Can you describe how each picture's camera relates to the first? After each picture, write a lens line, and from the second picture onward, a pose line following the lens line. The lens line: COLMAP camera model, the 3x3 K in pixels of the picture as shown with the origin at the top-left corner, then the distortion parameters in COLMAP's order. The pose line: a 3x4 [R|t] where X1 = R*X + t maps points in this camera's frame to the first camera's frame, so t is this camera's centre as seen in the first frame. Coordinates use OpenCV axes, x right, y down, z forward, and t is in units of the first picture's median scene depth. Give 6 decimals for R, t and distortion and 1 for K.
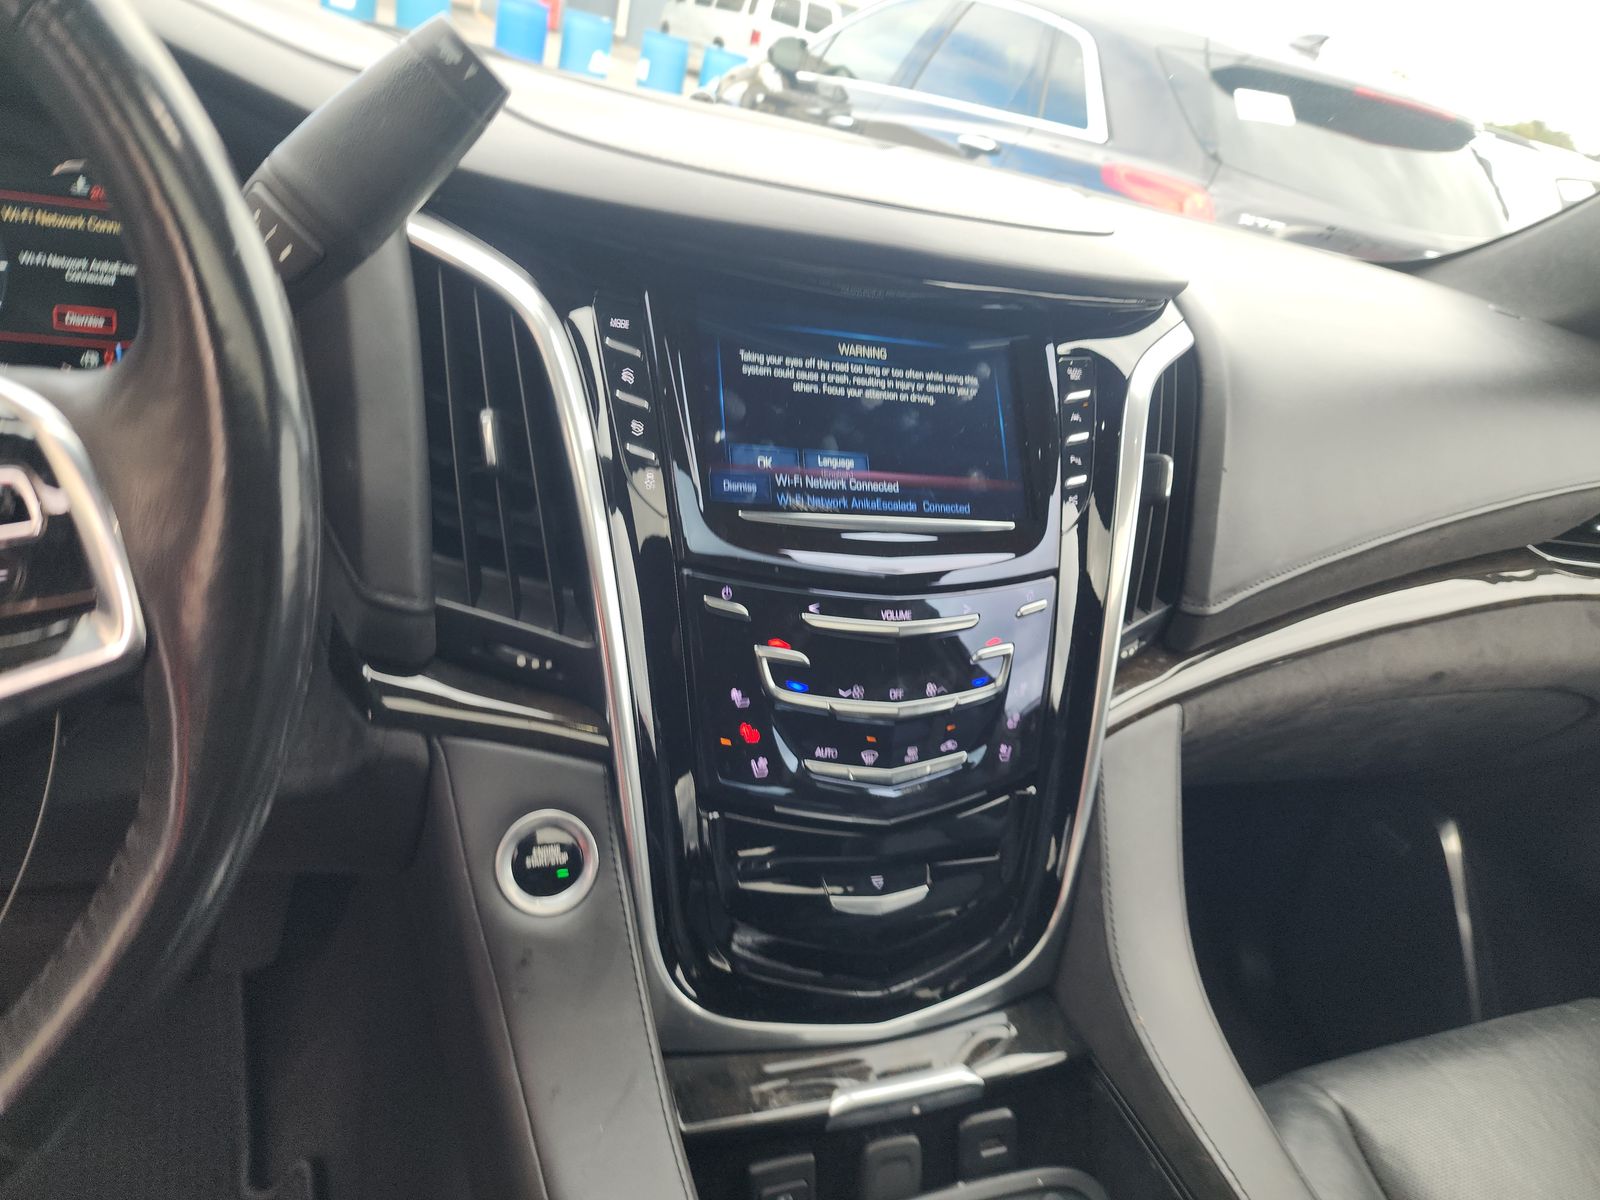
lens RADIAL K [[969.6, 0, 800.0], [0, 969.6, 600.0], [0, 0, 1]] dist [0.040738, -0.034276]
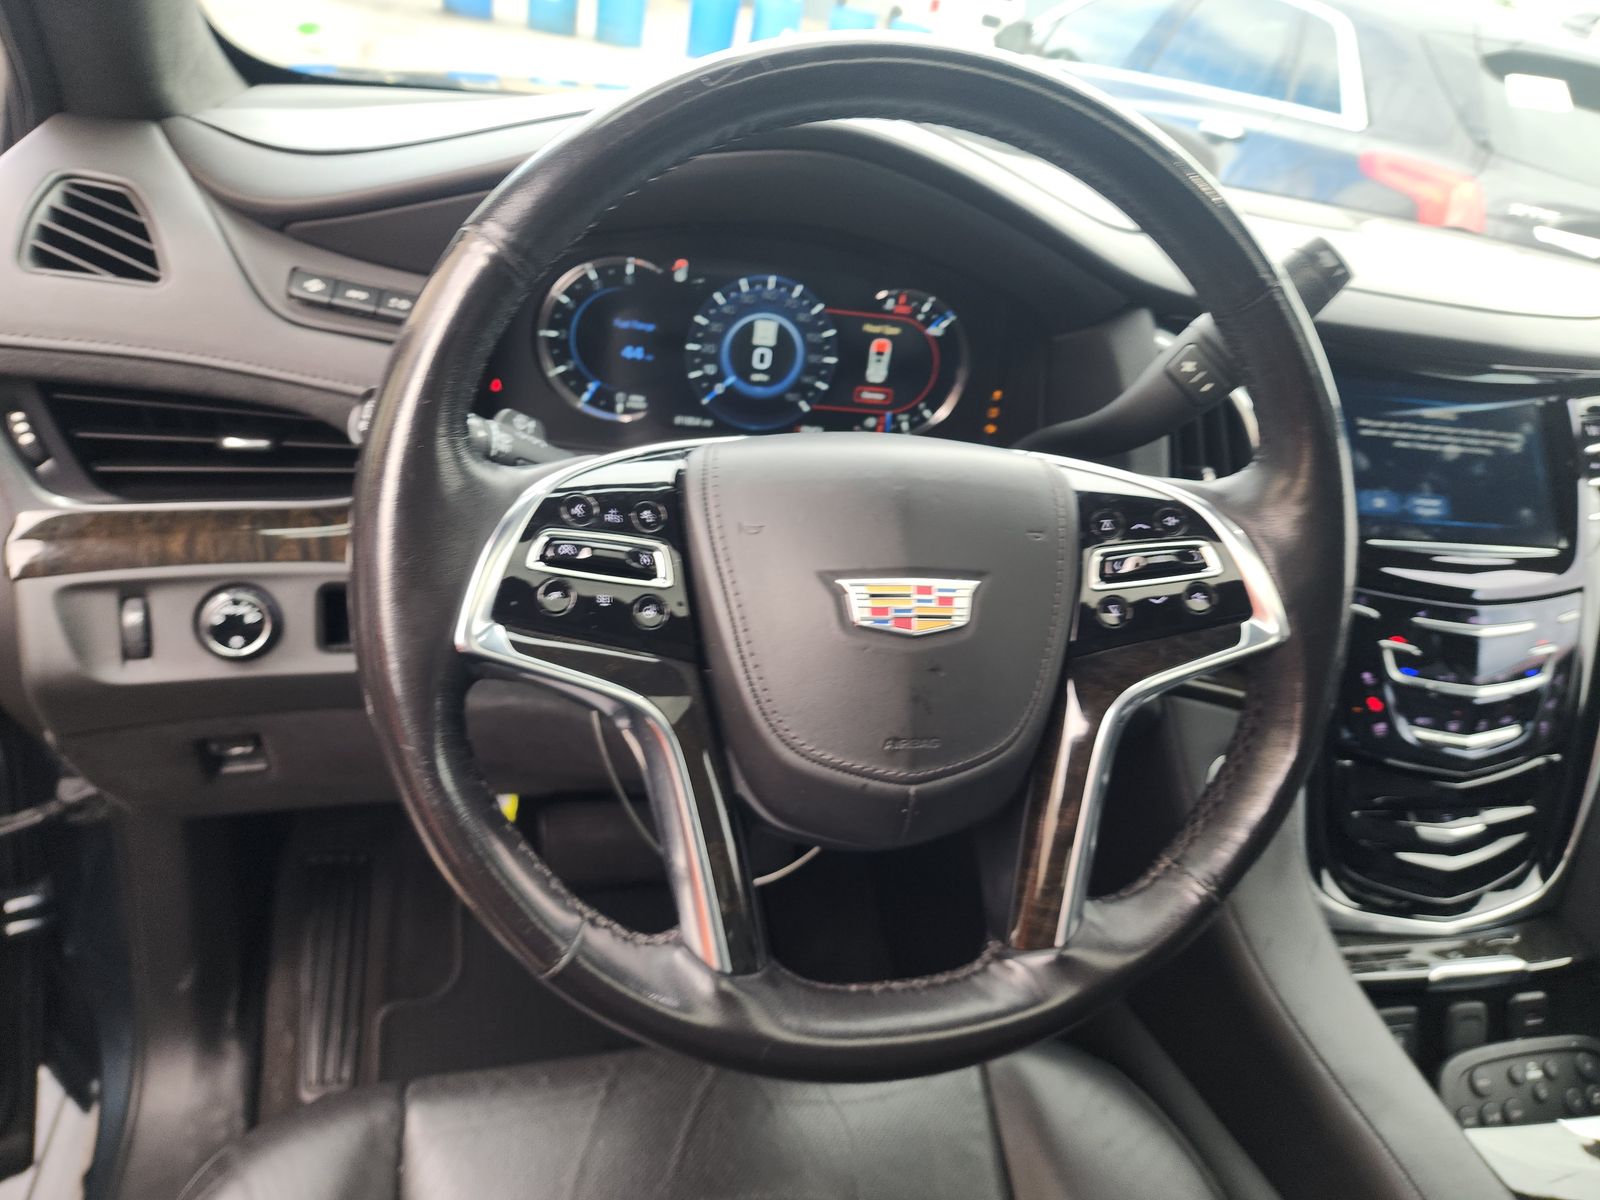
lens RADIAL K [[969.6, 0, 800.0], [0, 969.6, 600.0], [0, 0, 1]] dist [0.040738, -0.034276]
pose [[0.991390, 0.037752, -0.125382, -0.612691], [-0.033711, 0.998846, 0.034197, -0.025081], [0.126528, -0.029676, 0.991519, -0.416294]]
